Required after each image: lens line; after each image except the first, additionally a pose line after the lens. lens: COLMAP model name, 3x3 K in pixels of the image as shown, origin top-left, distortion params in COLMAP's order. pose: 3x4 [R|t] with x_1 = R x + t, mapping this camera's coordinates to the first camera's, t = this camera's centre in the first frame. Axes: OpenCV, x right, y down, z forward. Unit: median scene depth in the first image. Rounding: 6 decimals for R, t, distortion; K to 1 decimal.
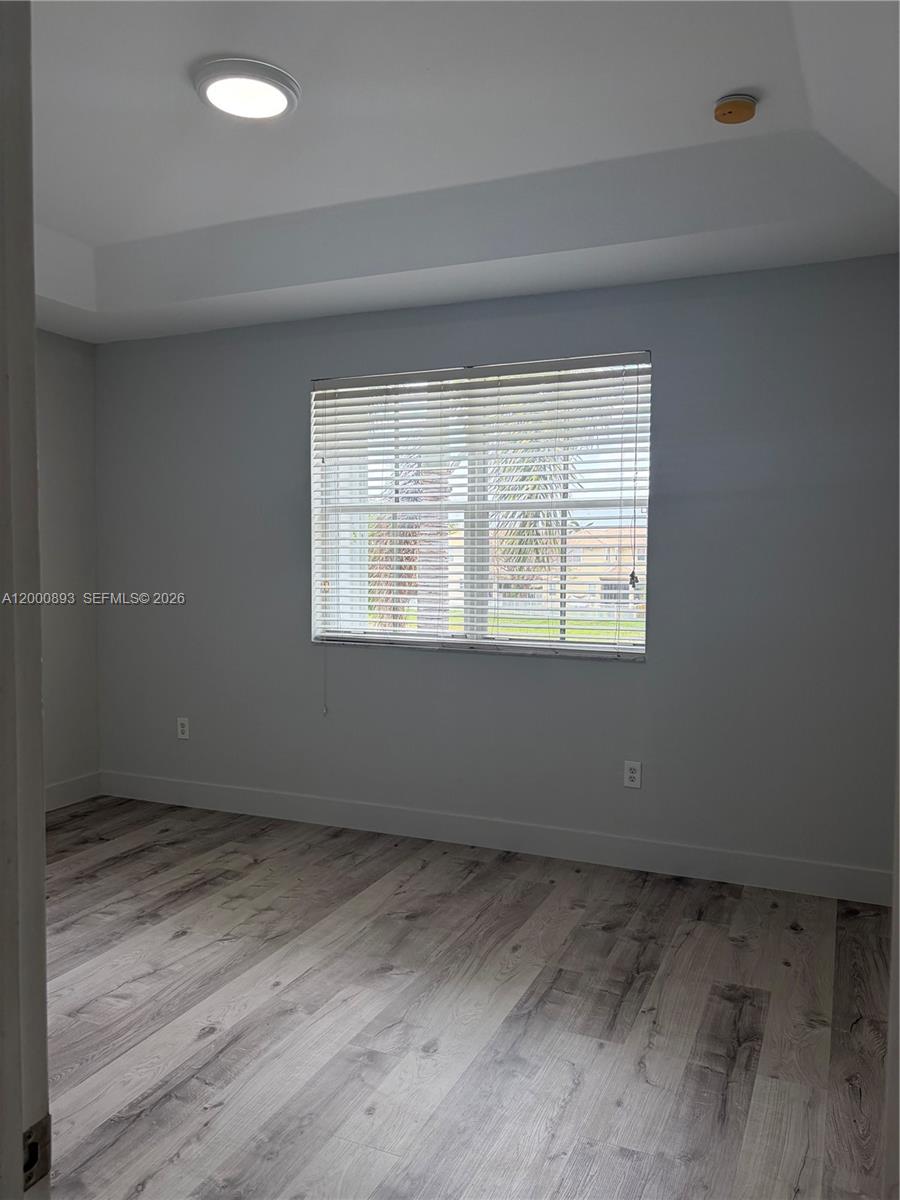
lens RADIAL K [[902.7, 0, 449.8], [0, 902.7, 616.5], [0, 0, 1]] dist [0.057528, -0.073024]
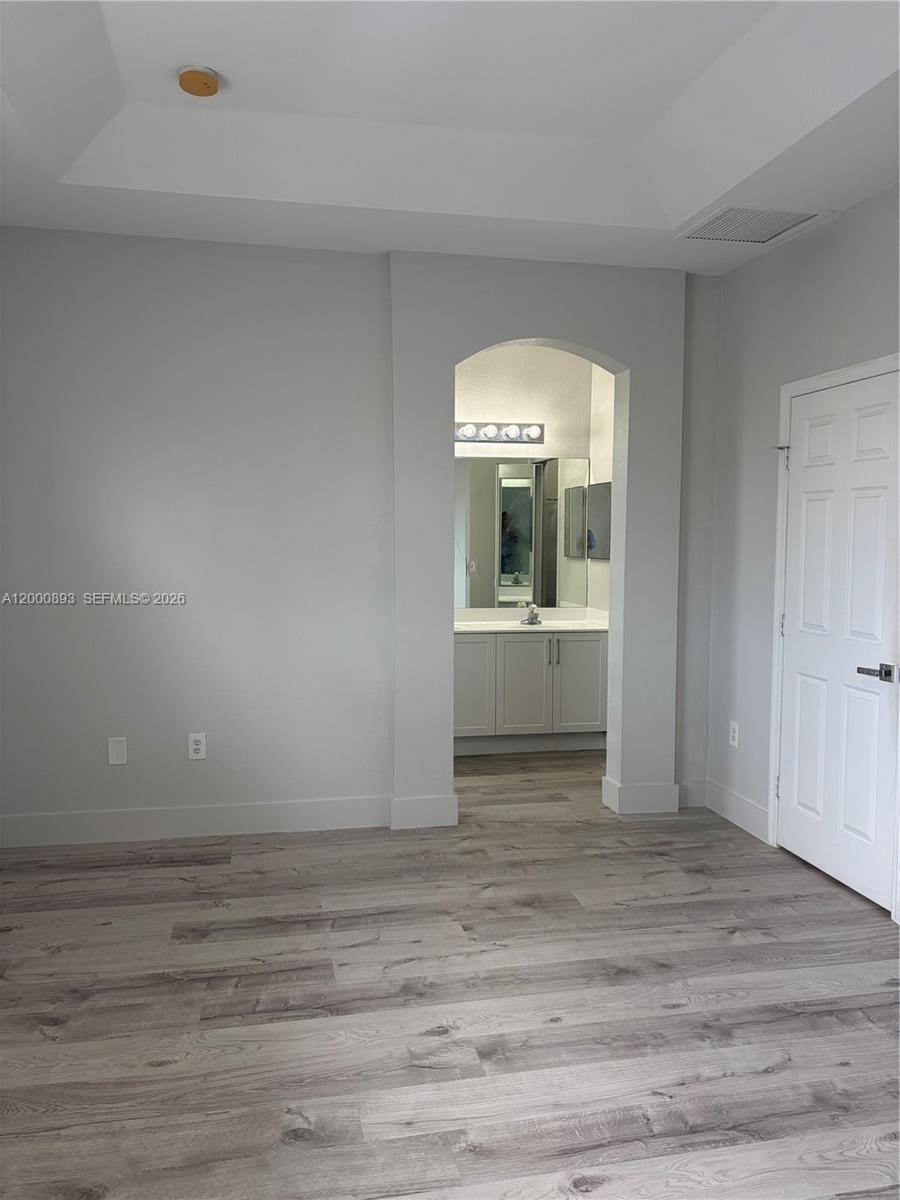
lens RADIAL K [[902.7, 0, 449.8], [0, 902.7, 616.5], [0, 0, 1]] dist [0.057528, -0.073024]
pose [[-0.579973, -0.082231, 0.810474, -0.791777], [0.046787, 0.989888, 0.133915, -0.087672], [-0.813291, 0.115587, -0.570261, 1.532263]]
